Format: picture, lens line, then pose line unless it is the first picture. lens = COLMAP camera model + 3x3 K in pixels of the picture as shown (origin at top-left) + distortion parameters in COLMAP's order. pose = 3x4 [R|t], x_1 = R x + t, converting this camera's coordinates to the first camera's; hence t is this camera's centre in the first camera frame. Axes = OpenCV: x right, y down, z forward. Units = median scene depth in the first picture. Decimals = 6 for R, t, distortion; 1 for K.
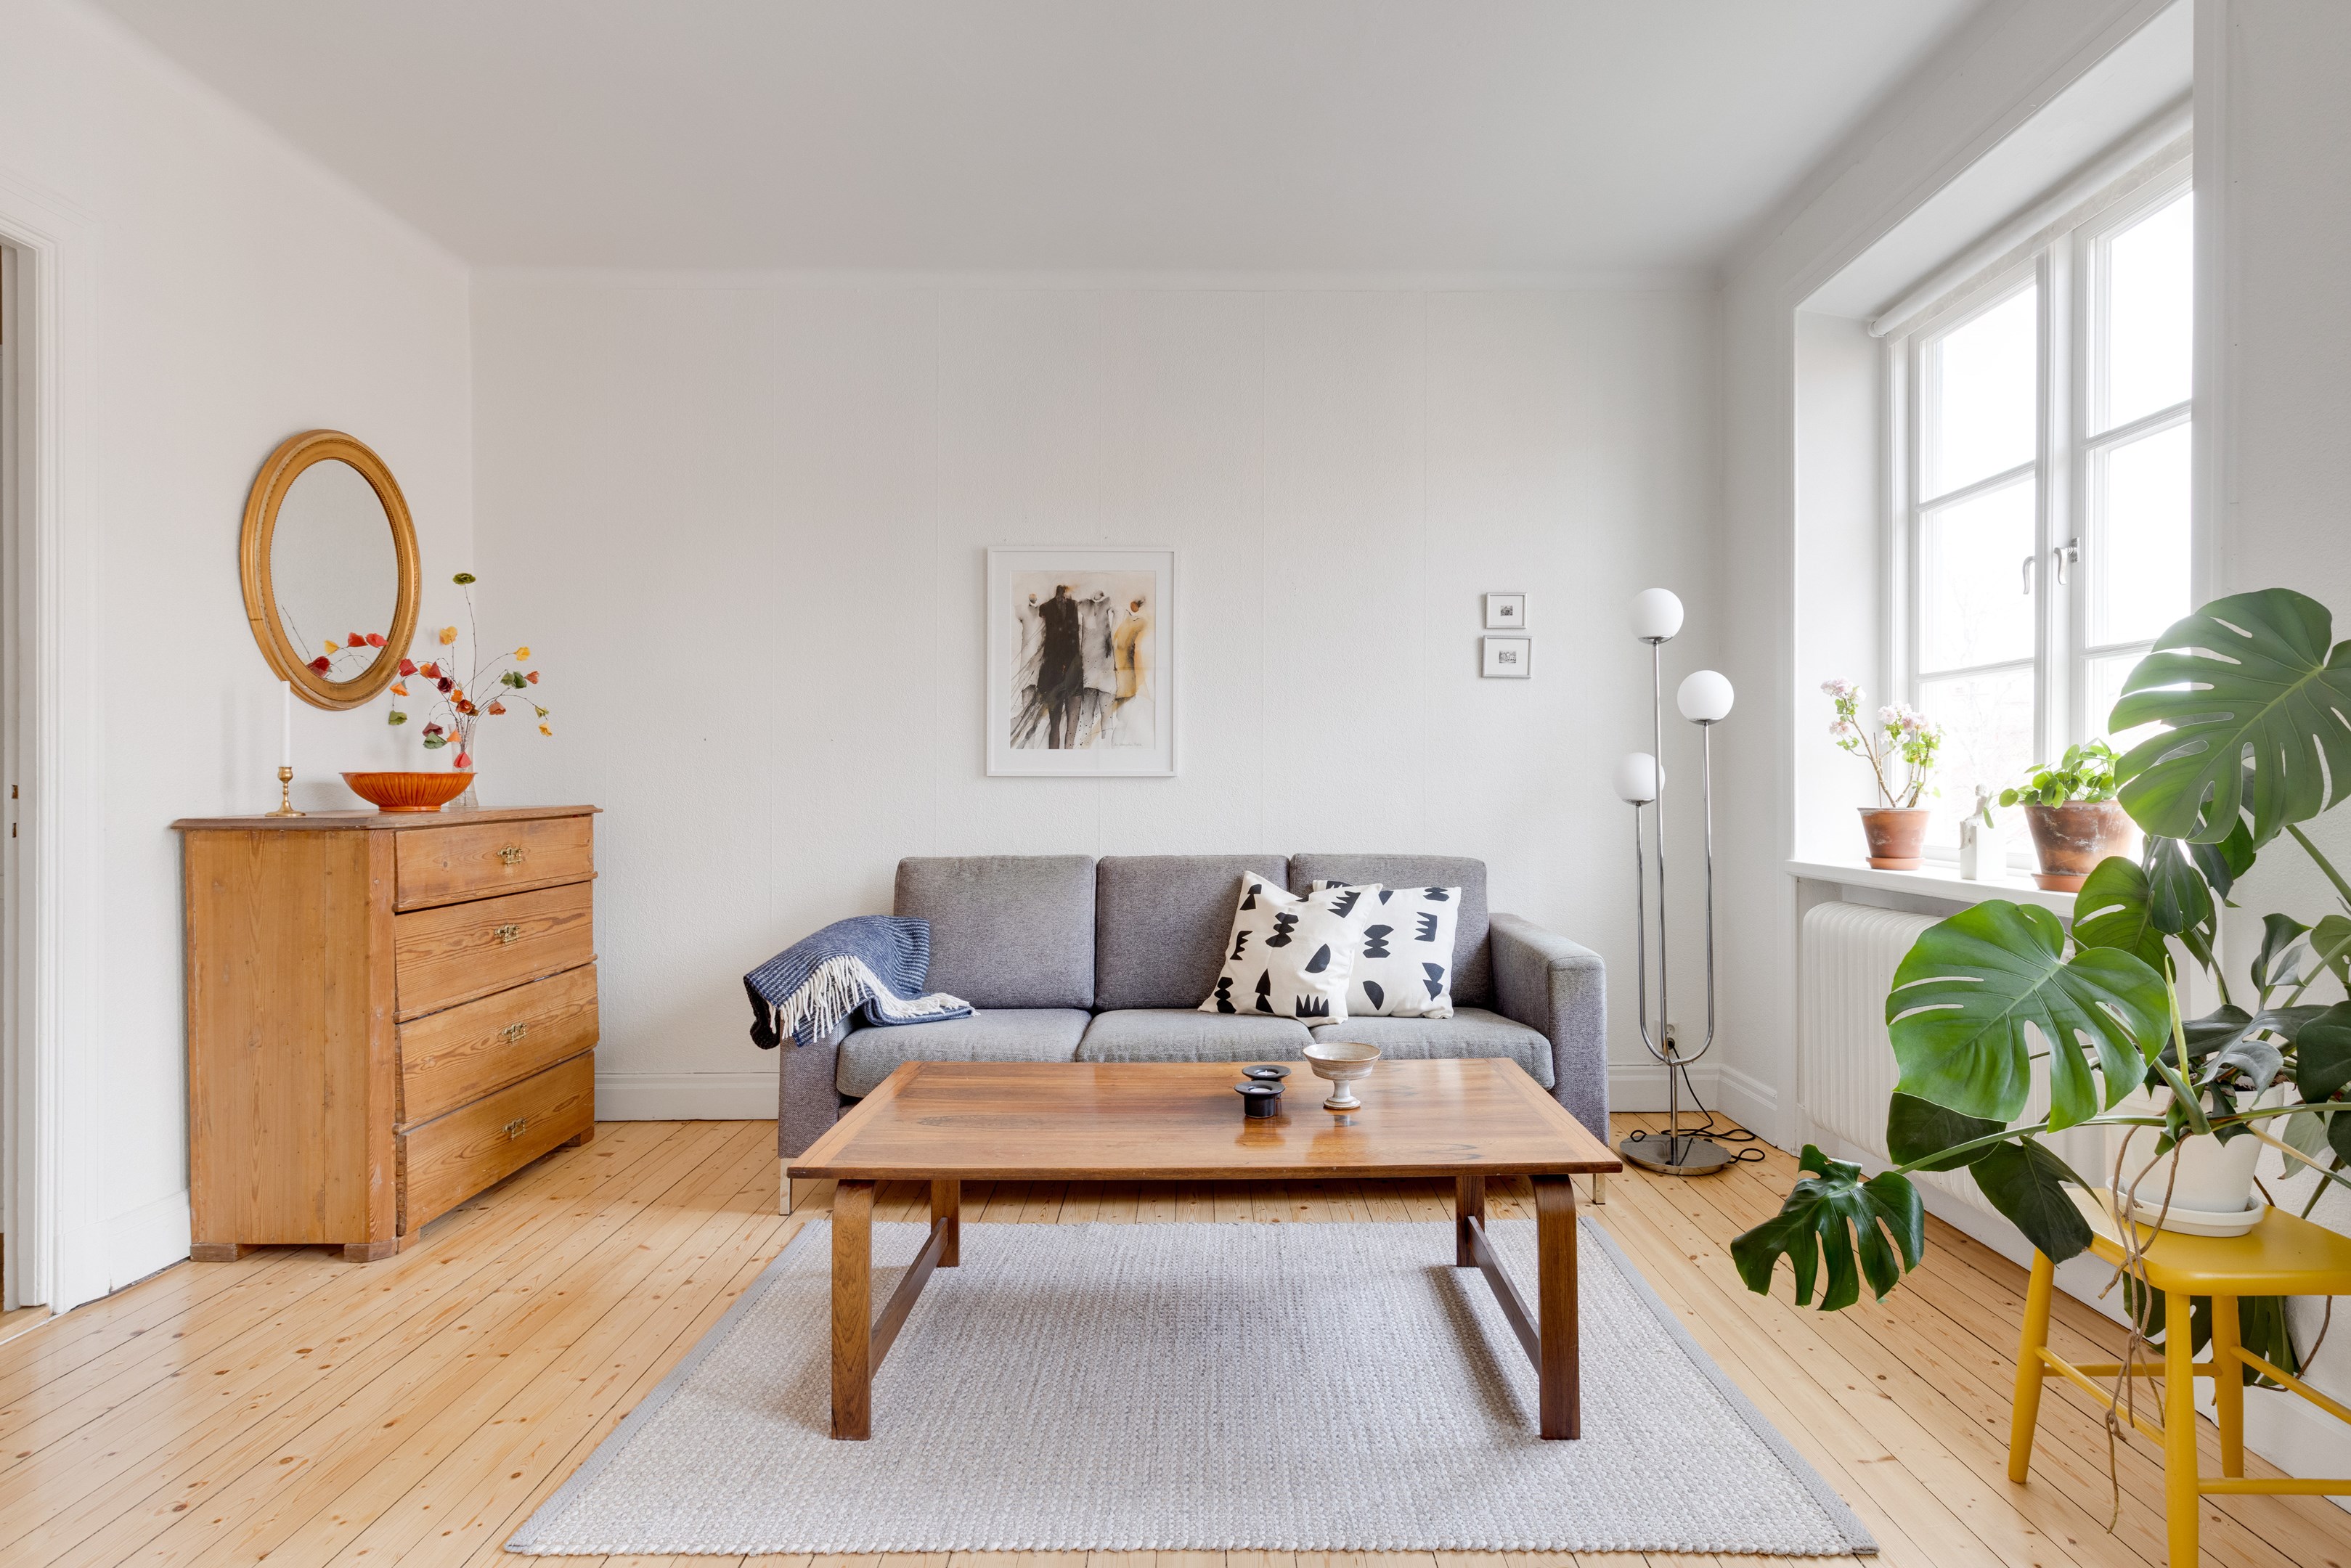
lens RADIAL K [[1250.6, 0, 1161.2], [0, 1250.6, 793.4], [0, 0, 1]] dist [-0.000890, 0.001746]
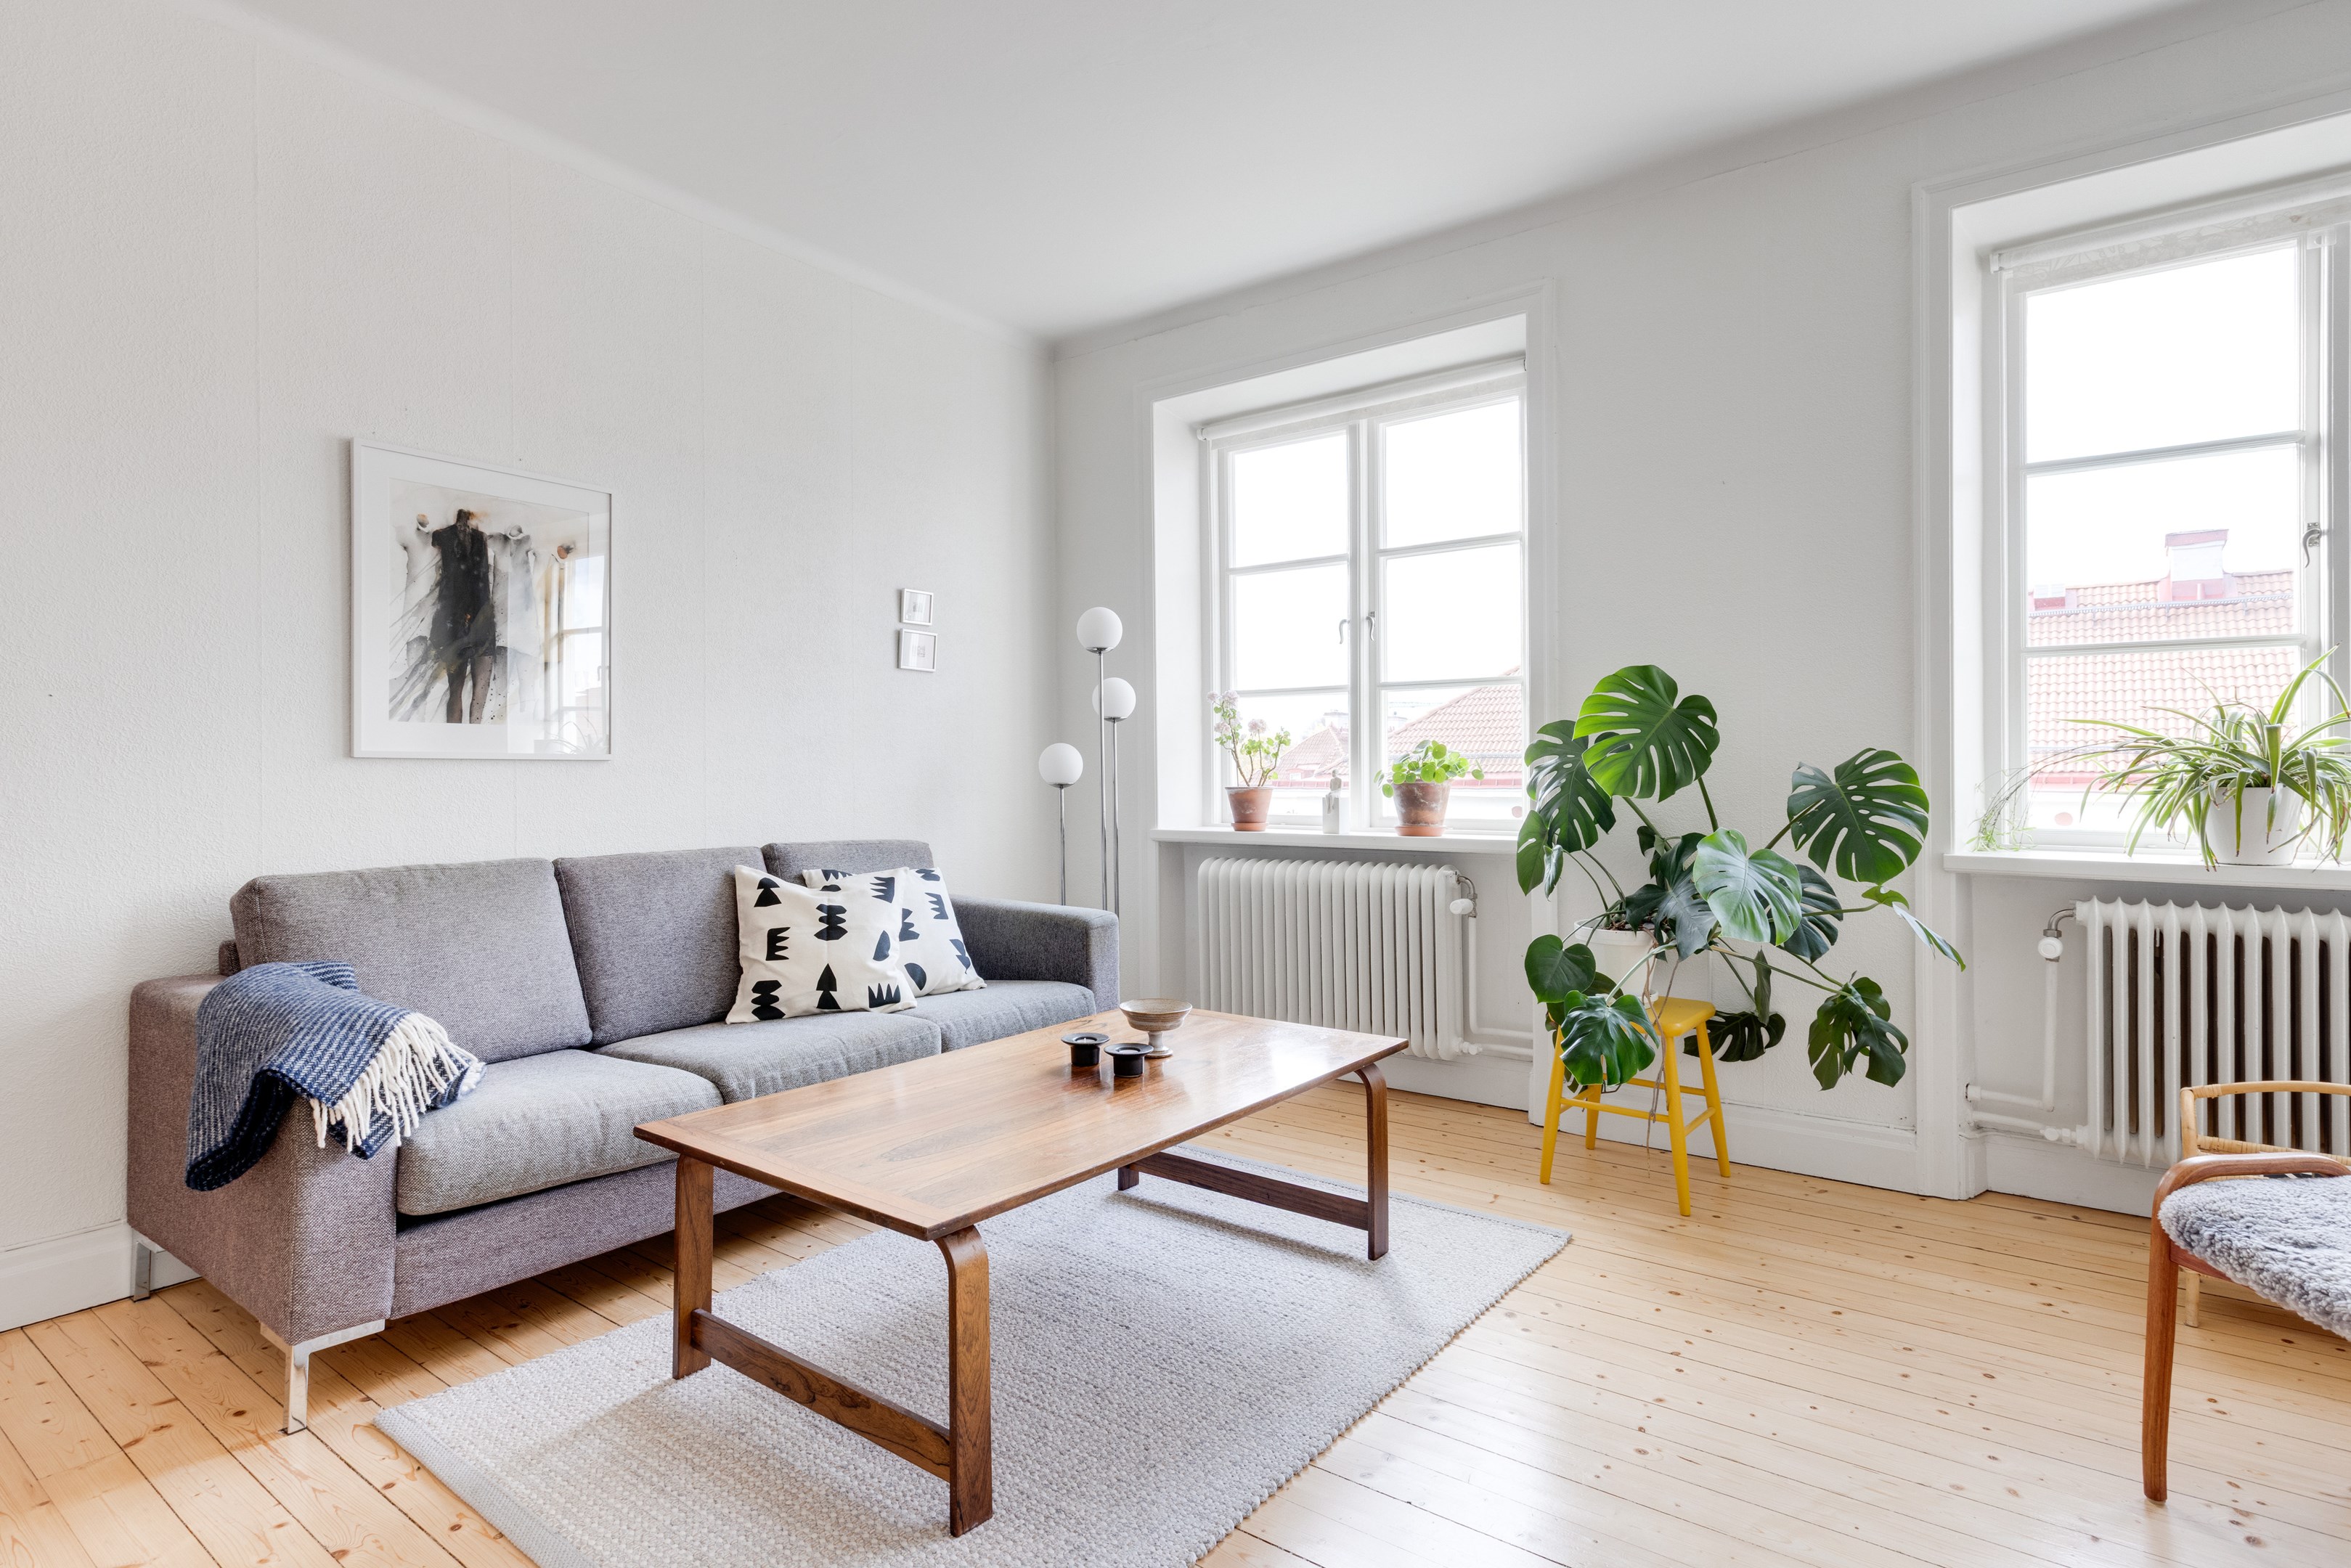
lens RADIAL K [[1250.6, 0, 1171.1], [0, 1250.6, 767.4], [0, 0, 1]] dist [-0.000890, 0.001746]
pose [[0.577812, 0.005495, 0.816151, -0.497690], [0.007725, 0.999896, -0.012201, 0.004948], [-0.816133, 0.013355, 0.577710, 0.222225]]
